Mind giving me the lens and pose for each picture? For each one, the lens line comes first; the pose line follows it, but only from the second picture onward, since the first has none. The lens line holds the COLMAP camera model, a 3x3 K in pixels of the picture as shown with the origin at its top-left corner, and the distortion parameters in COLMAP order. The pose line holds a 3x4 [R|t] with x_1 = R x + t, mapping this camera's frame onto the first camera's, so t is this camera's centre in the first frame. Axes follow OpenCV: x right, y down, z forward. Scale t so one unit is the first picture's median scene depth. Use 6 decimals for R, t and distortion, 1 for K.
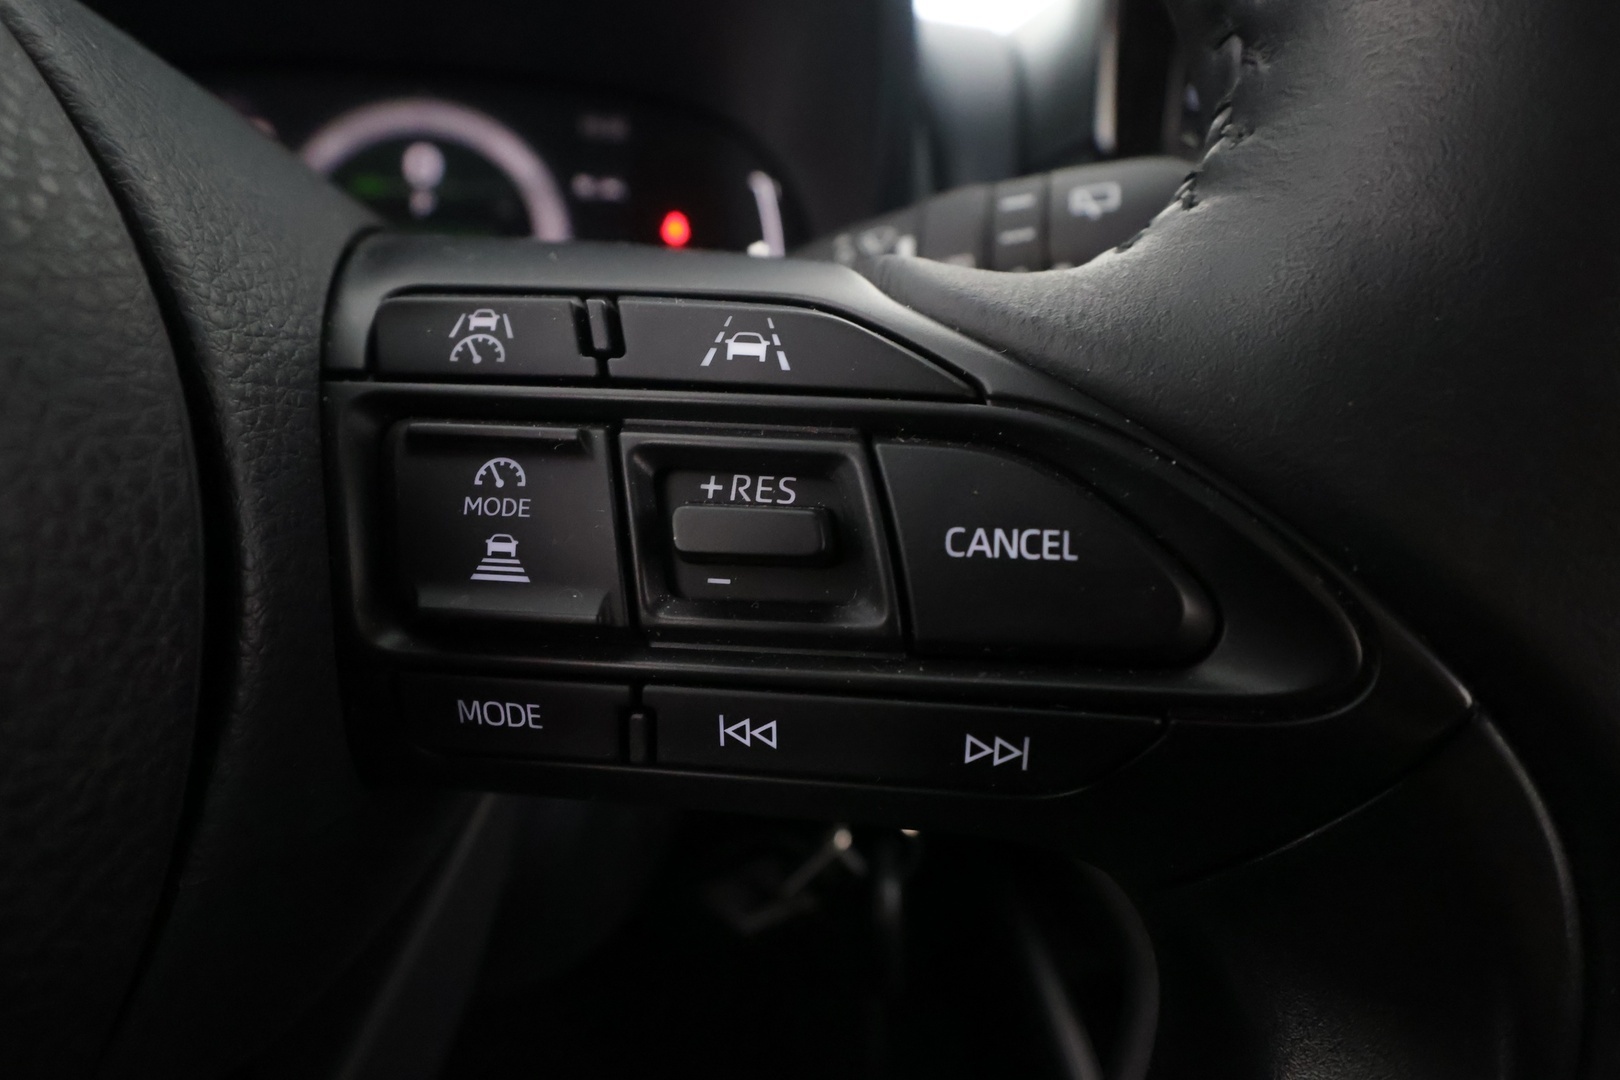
lens RADIAL K [[805.2, 0, 810.0], [0, 805.2, 540.0], [0, 0, 1]] dist [-0.000212, -0.000412]
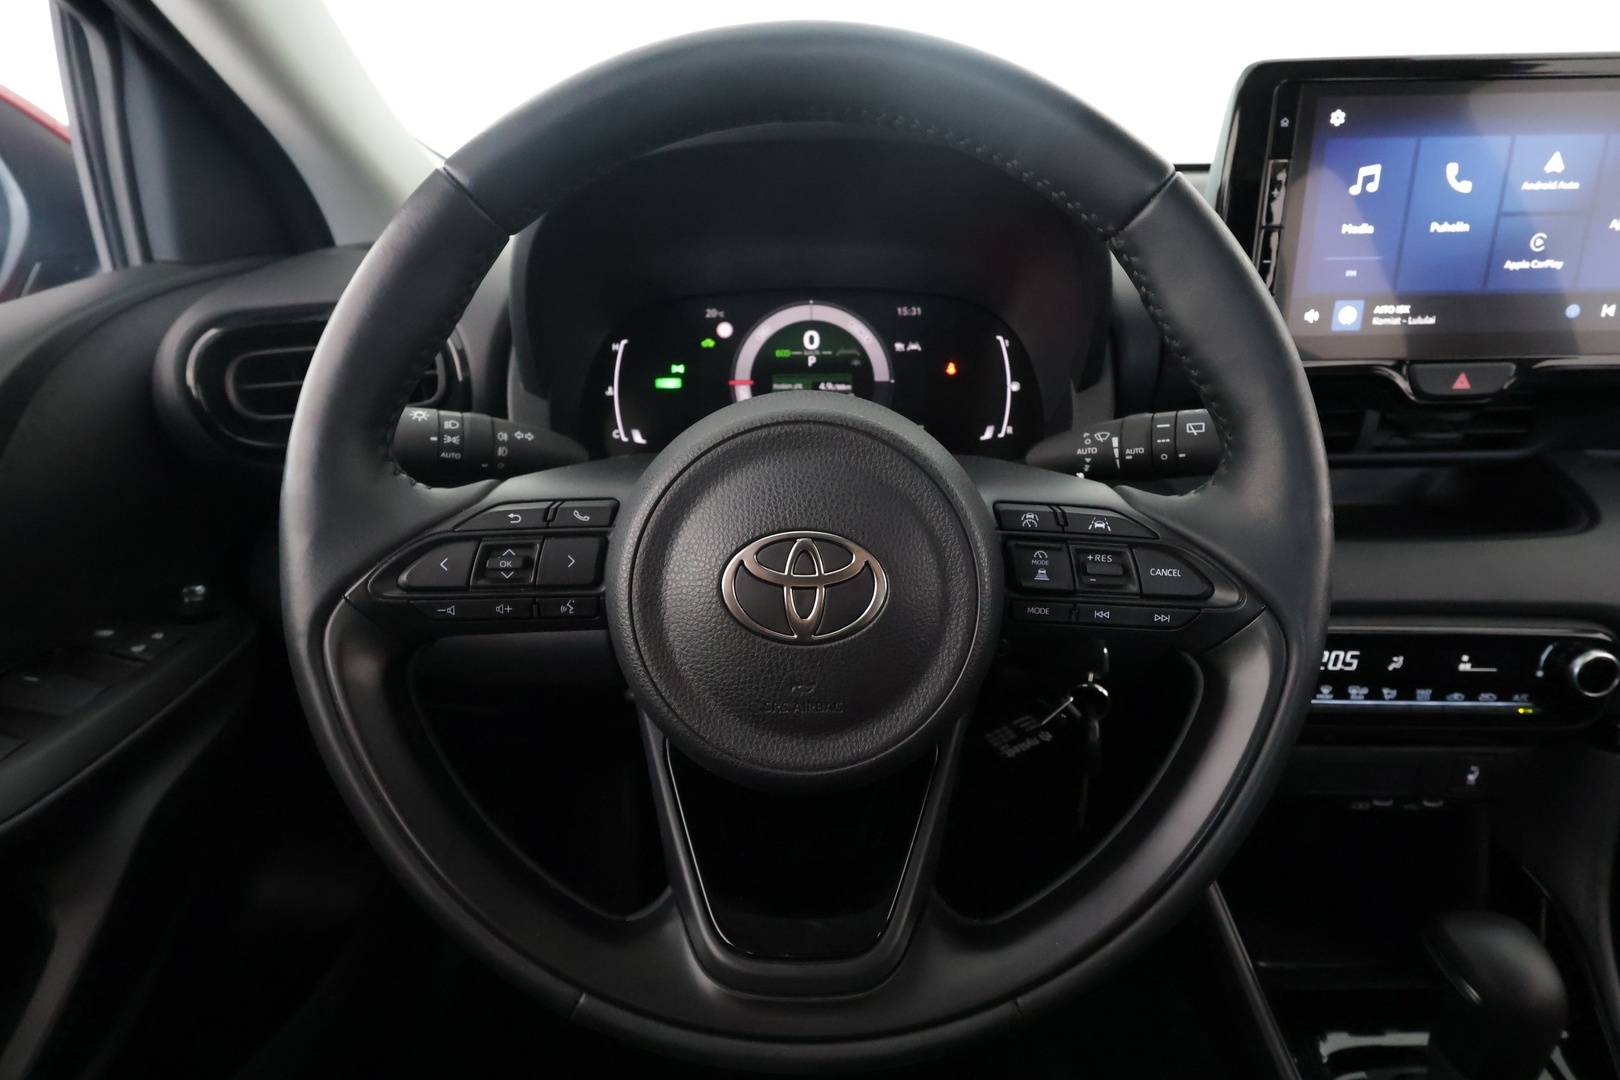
lens RADIAL K [[805.2, 0, 810.0], [0, 805.2, 540.0], [0, 0, 1]] dist [-0.000212, -0.000412]
pose [[0.989668, -0.001250, -0.143375, -0.973597], [0.004372, 0.999760, 0.021462, -0.255362], [0.143314, -0.021867, 0.989436, -3.392022]]
